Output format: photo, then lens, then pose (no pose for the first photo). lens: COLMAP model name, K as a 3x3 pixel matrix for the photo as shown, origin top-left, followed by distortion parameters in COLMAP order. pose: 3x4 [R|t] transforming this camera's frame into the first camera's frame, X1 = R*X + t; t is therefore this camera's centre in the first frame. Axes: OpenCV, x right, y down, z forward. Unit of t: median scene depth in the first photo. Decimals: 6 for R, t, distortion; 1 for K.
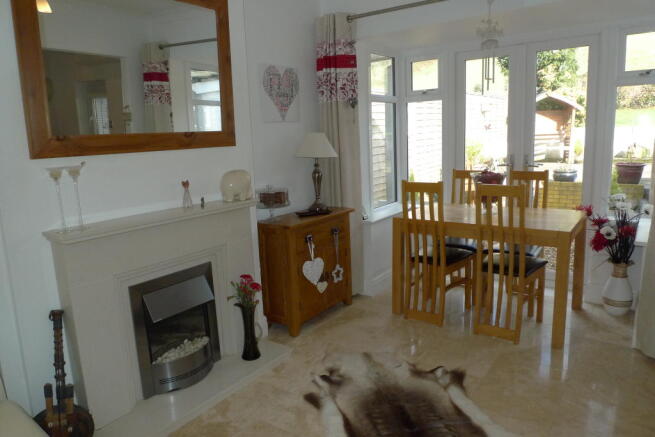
lens RADIAL K [[453.2, 0, 327.5], [0, 453.2, 218.5], [0, 0, 1]] dist [-0.001671, -0.034109]
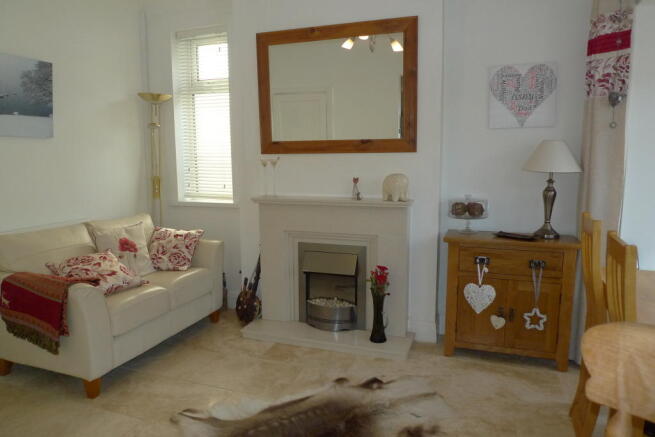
lens RADIAL K [[453.2, 0, 327.5], [0, 453.2, 218.5], [0, 0, 1]] dist [-0.001671, -0.034109]
pose [[0.276114, 0.170363, -0.945905, 0.667173], [-0.177708, 0.976246, 0.123954, -0.086697], [0.944553, 0.133869, 0.299830, 0.420362]]
